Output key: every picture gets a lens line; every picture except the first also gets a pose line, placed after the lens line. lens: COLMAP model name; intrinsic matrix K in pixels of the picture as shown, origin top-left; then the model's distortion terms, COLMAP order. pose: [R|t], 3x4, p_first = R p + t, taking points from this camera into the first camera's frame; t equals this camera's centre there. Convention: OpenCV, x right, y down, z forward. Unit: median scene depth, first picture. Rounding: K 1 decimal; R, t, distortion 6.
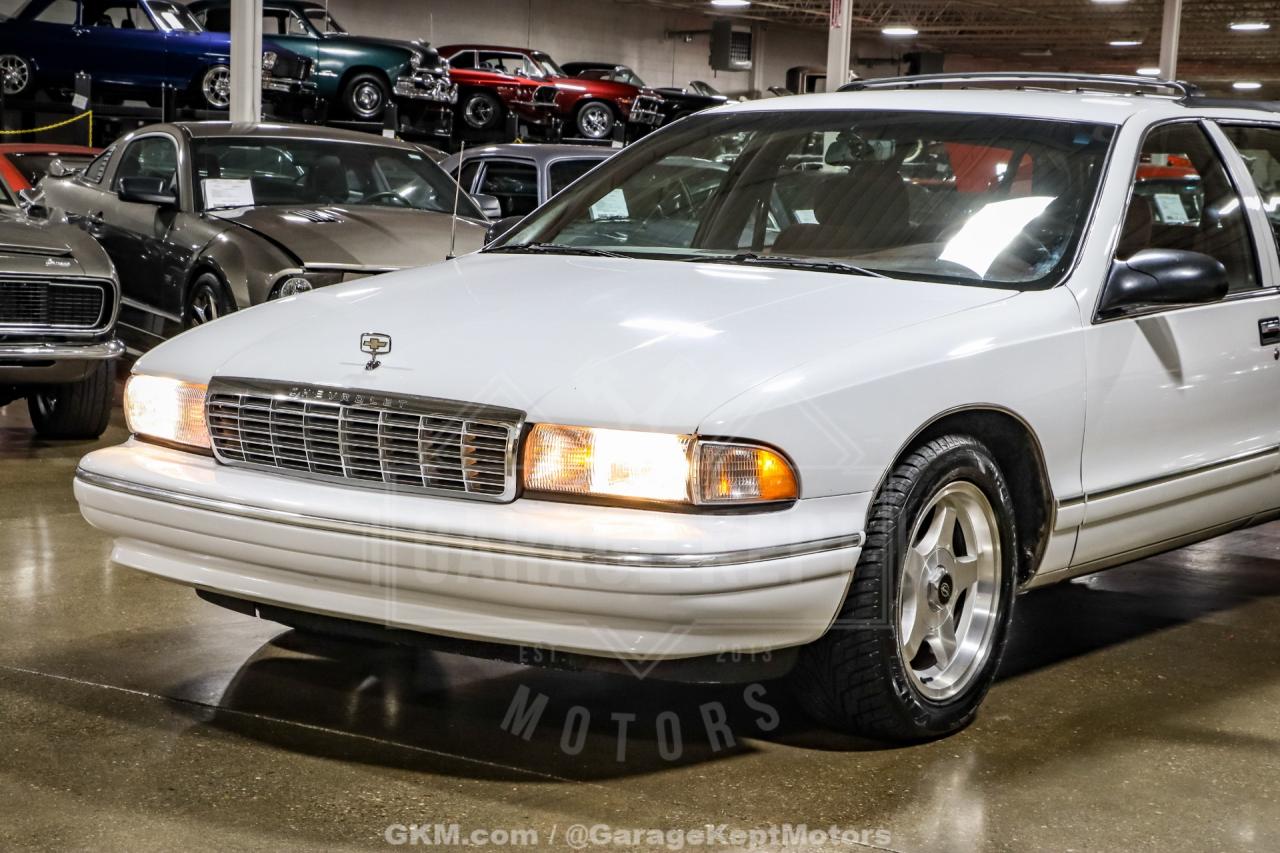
lens RADIAL K [[2199.0, 0, 630.7], [0, 2199.0, 430.7], [0, 0, 1]] dist [0.111372, 0.844596]
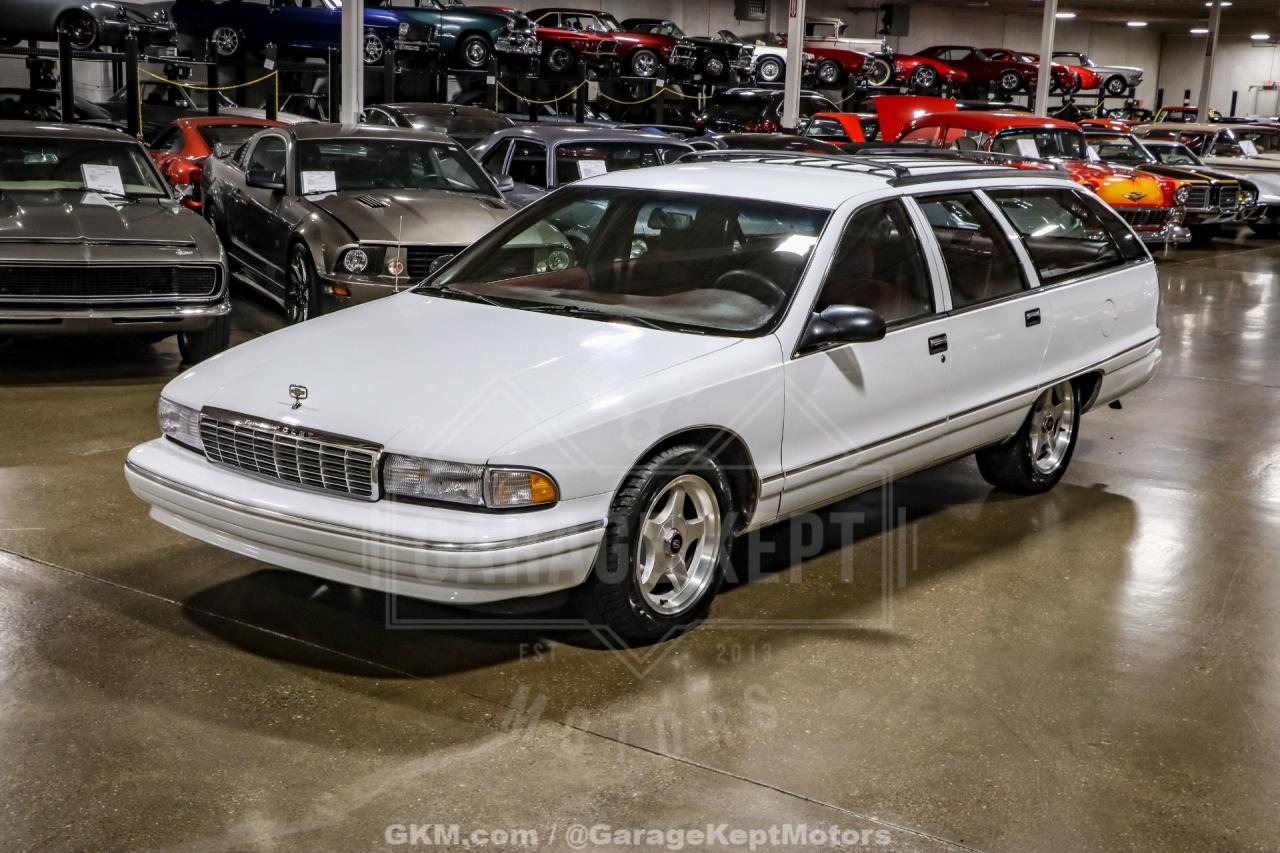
lens RADIAL K [[1598.8, 0, 640.0], [0, 1598.8, 426.5], [0, 0, 1]] dist [-0.031938, 0.405770]
pose [[0.999015, 0.004685, -0.044135, 0.092553], [-0.000028, 0.994478, 0.104942, -0.070807], [0.044383, -0.104838, 0.993498, -0.057866]]
